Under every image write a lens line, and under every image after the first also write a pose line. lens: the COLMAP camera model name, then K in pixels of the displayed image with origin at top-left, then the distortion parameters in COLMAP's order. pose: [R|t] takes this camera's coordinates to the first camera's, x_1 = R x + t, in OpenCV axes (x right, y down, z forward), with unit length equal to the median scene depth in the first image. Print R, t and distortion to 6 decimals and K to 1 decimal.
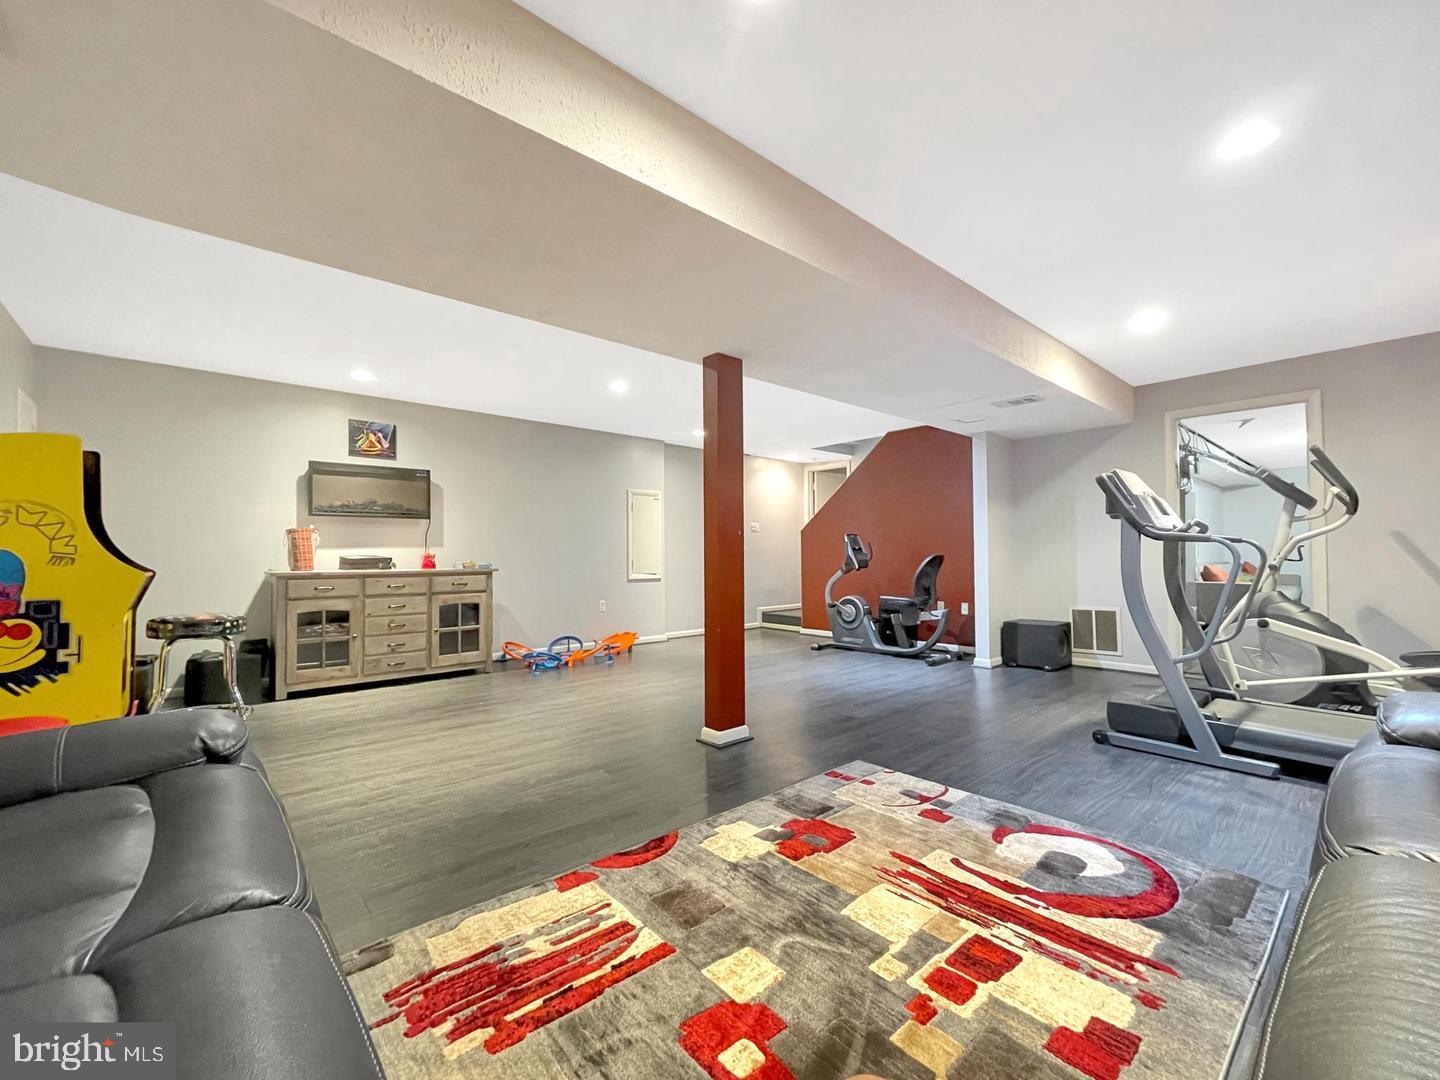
lens RADIAL K [[598.6, 0, 712.2], [0, 598.6, 539.2], [0, 0, 1]] dist [-0.003183, -0.000038]
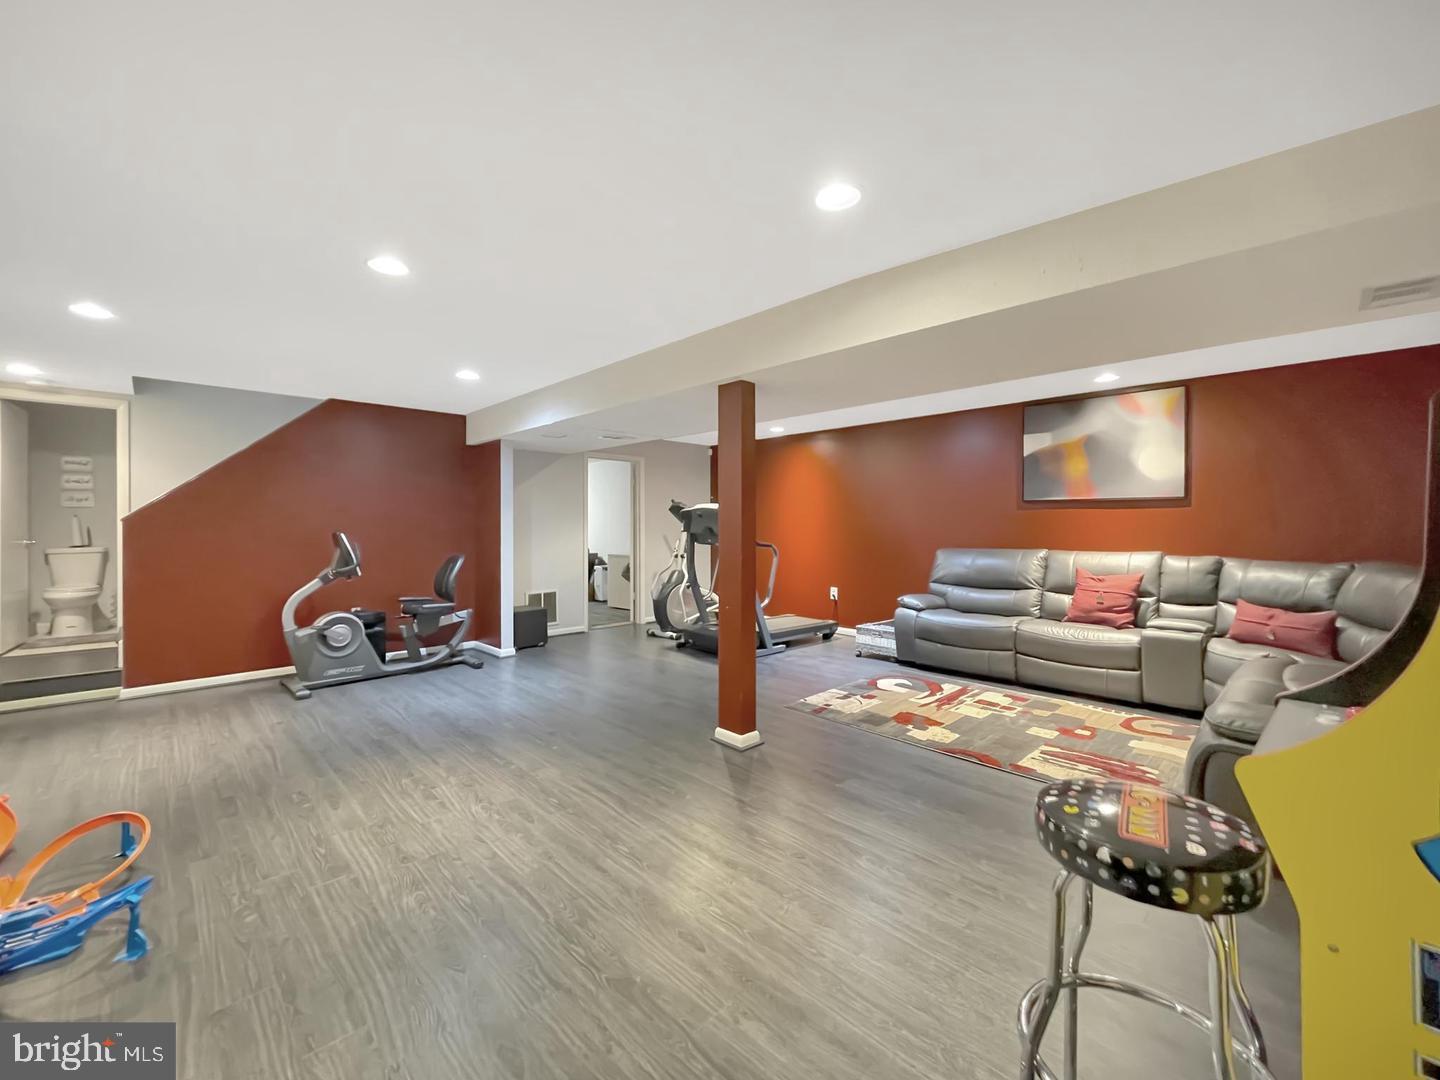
lens RADIAL K [[598.6, 0, 714.3], [0, 598.6, 529.0], [0, 0, 1]] dist [-0.003183, -0.000038]
pose [[-0.054401, 0.000050, 0.998519, -1.553725], [-0.028683, 0.999587, -0.001612, -0.063050], [-0.998107, -0.028728, -0.054377, 1.645606]]
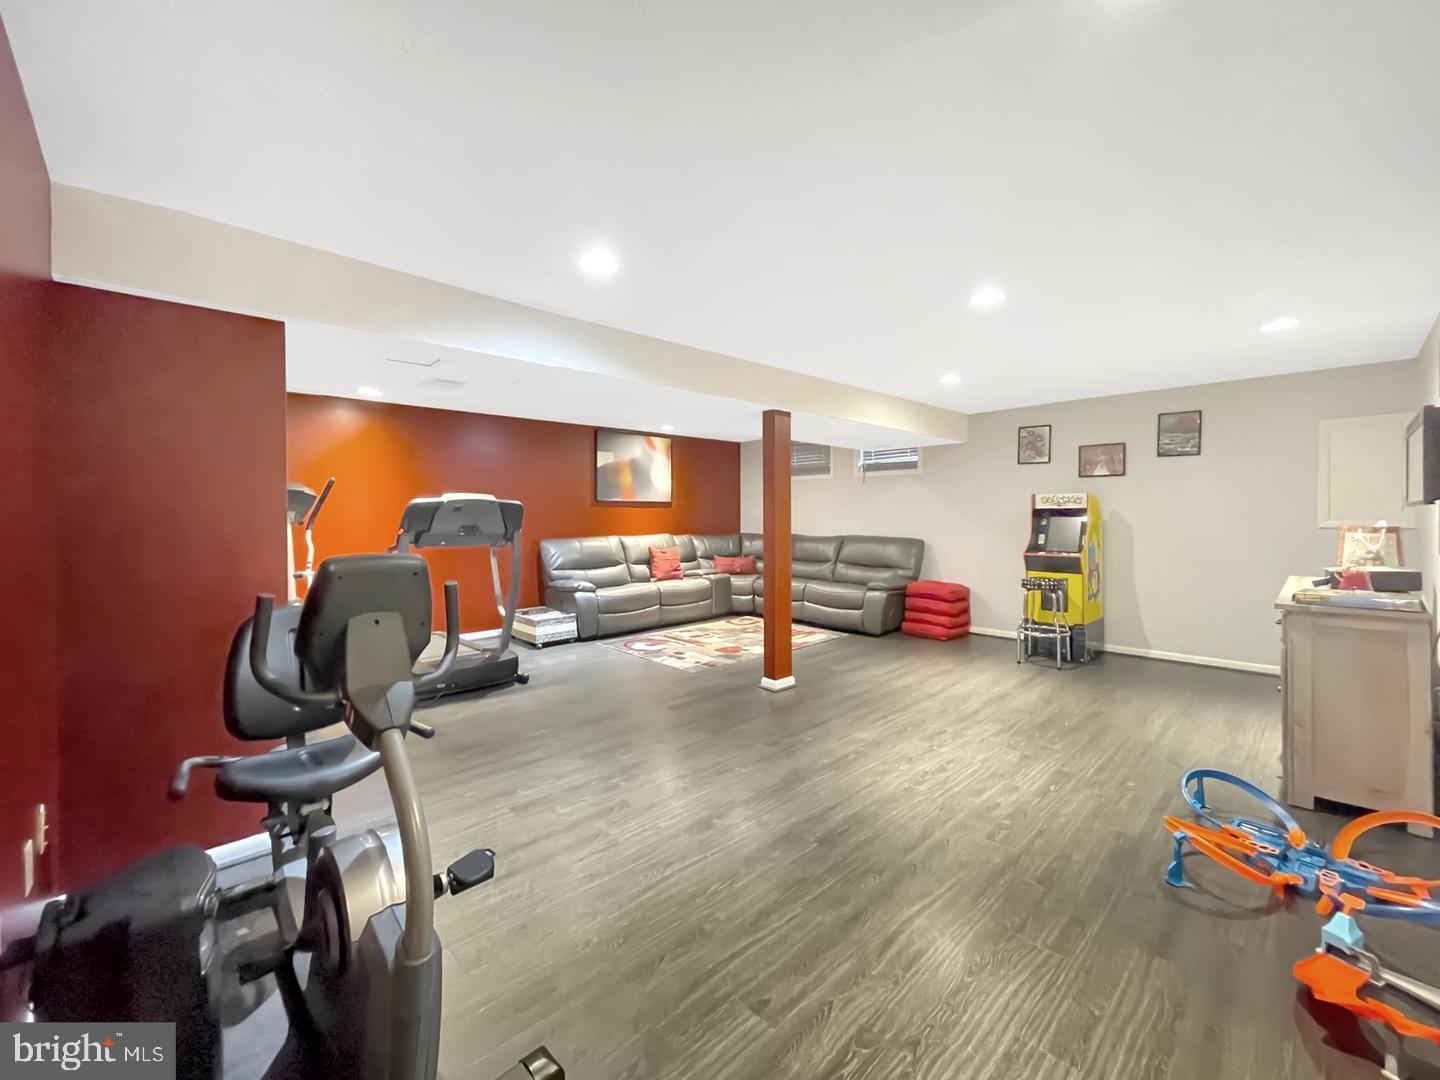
lens RADIAL K [[598.6, 0, 715.8], [0, 598.6, 526.2], [0, 0, 1]] dist [-0.003183, -0.000038]
pose [[-0.998105, 0.010520, -0.060622, 0.382060], [0.010996, 0.999911, -0.007535, -0.046273], [0.060537, -0.008187, -0.998132, 3.564509]]
